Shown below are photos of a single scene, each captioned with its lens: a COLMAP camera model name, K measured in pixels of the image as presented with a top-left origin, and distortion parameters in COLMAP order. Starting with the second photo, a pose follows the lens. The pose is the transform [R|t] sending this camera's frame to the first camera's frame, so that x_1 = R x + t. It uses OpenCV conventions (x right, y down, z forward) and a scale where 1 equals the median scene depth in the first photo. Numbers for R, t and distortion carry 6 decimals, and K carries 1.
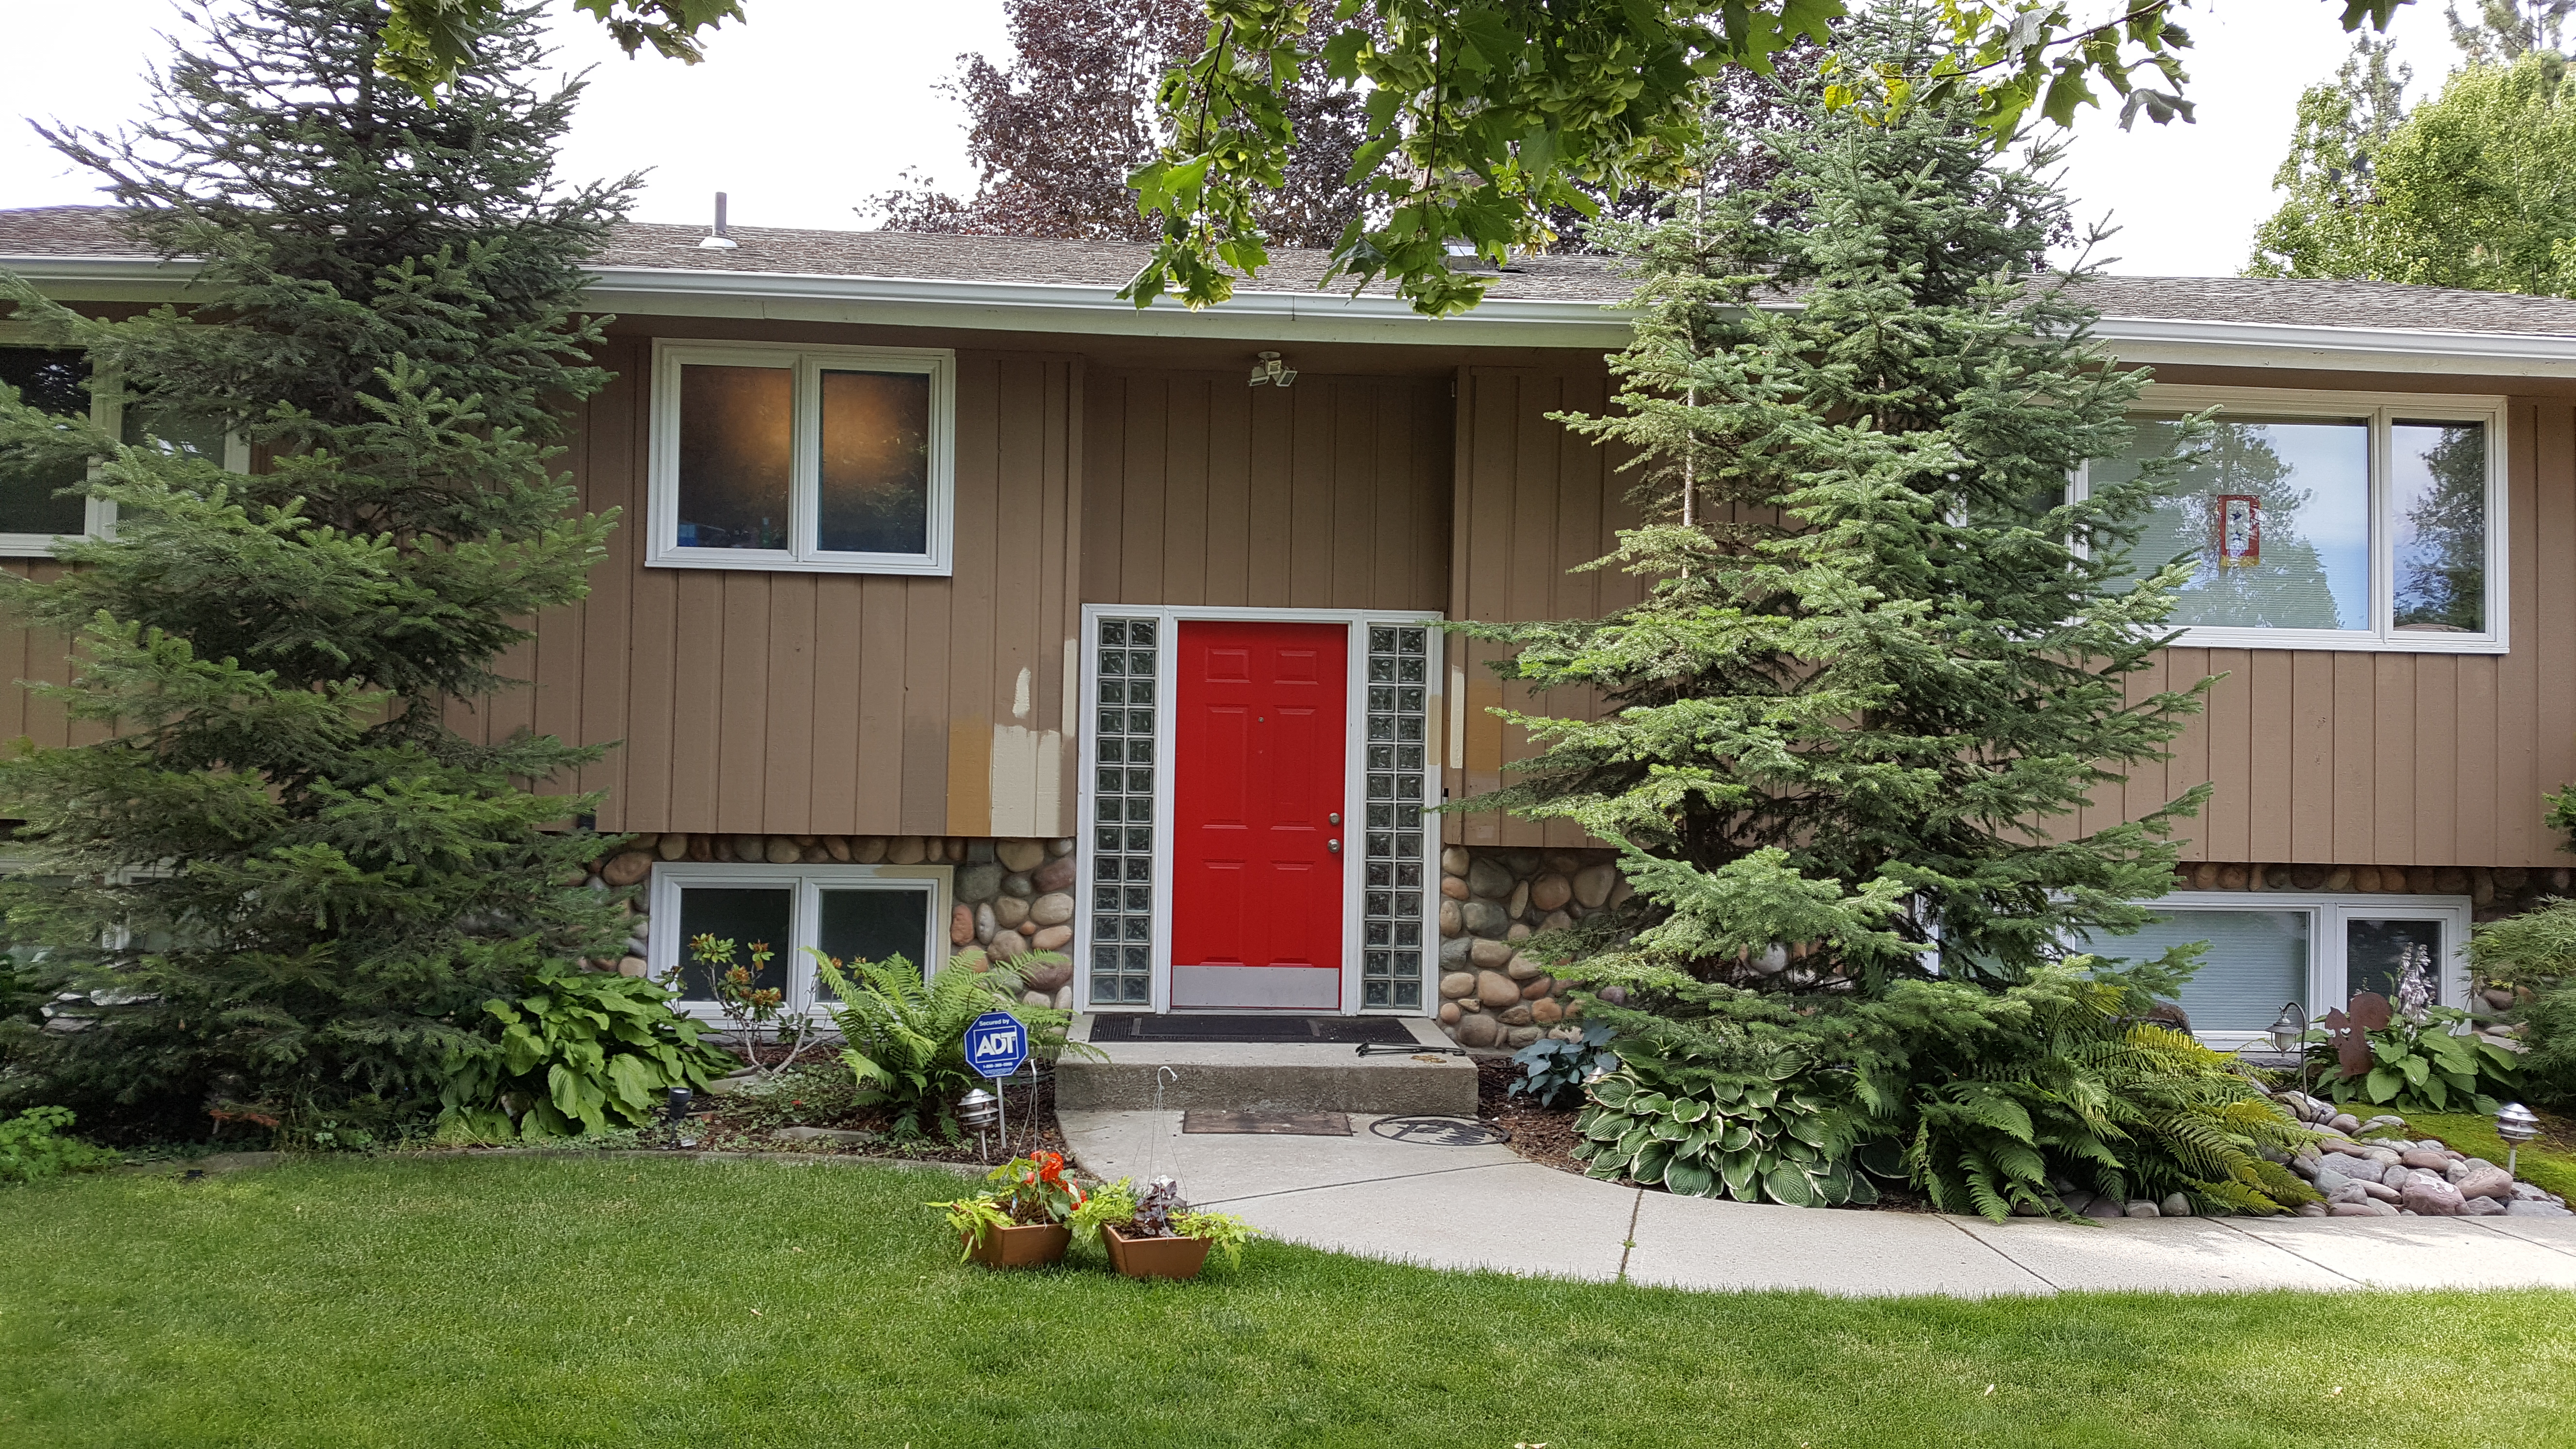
lens RADIAL K [[2105.4, 0, 1291.1], [0, 2105.4, 662.1], [0, 0, 1]] dist [0.048340, 0.000642]
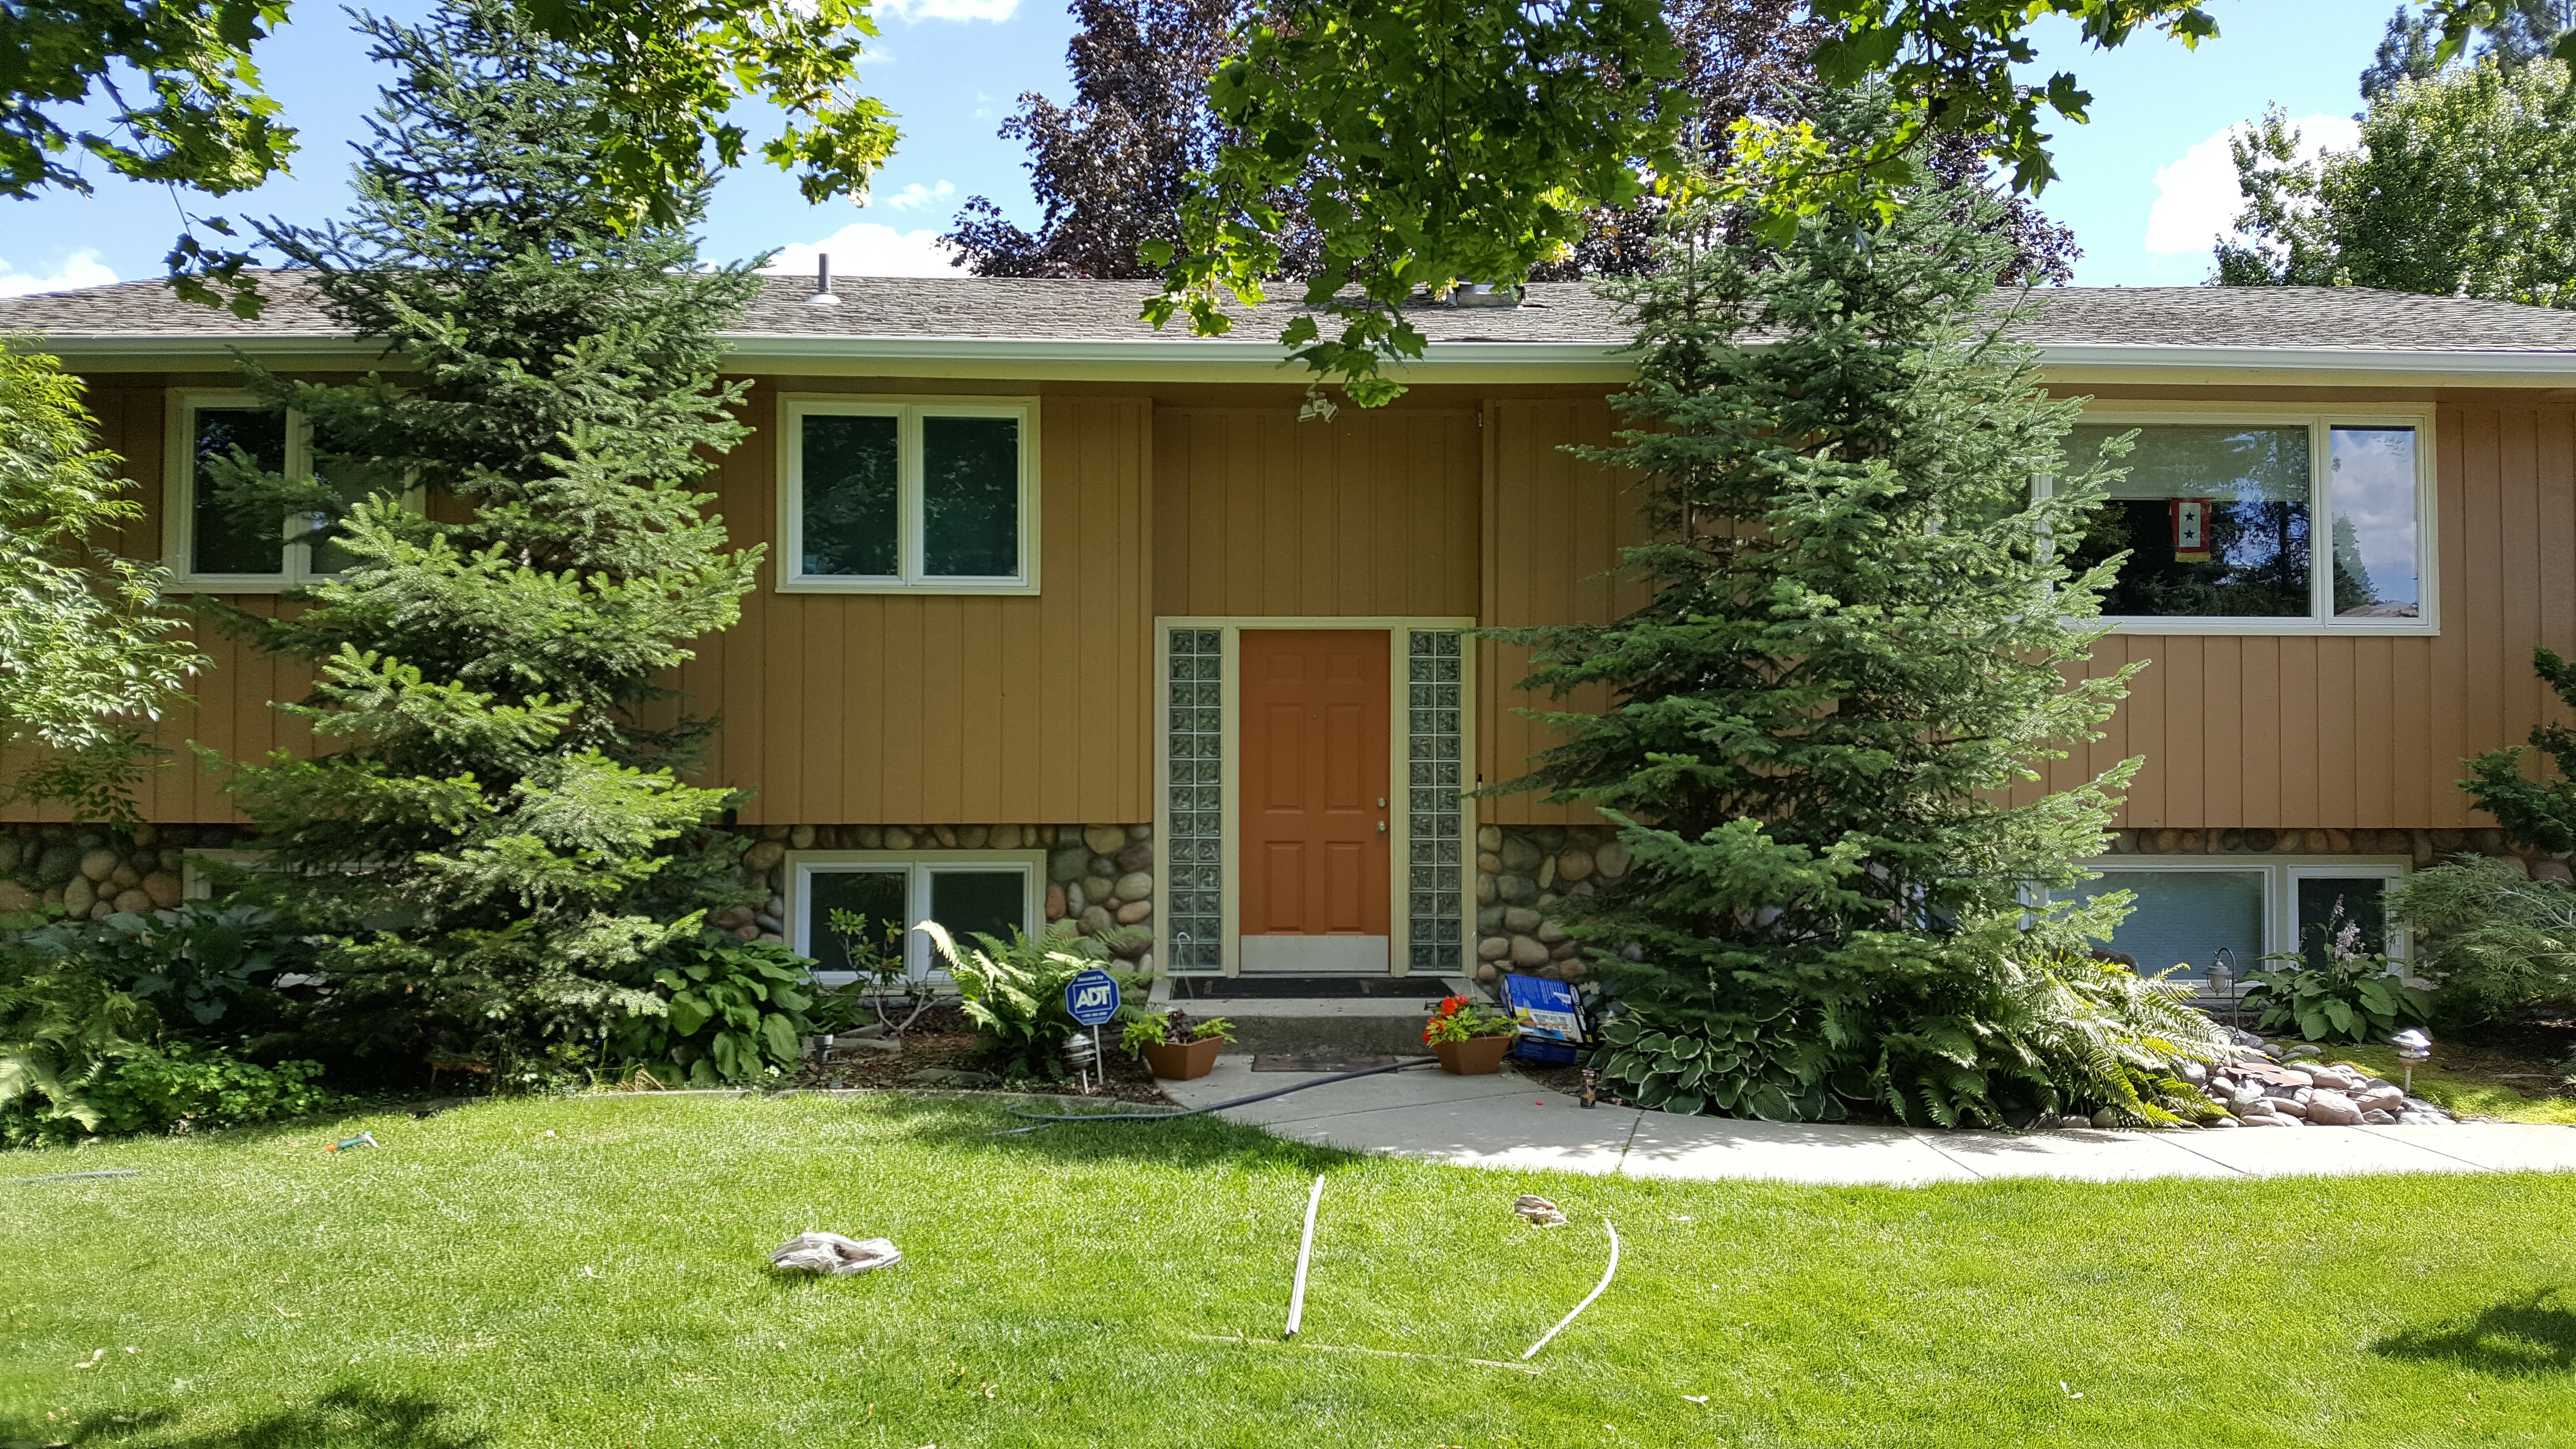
lens RADIAL K [[2049.9, 0, 1288.0], [0, 2049.9, 724.5], [0, 0, 1]] dist [0.087773, -0.126949]
pose [[0.999377, -0.017820, -0.030456, 0.005132], [0.018802, 0.999302, 0.032269, -0.004324], [0.029860, -0.032821, 0.999015, -0.104959]]
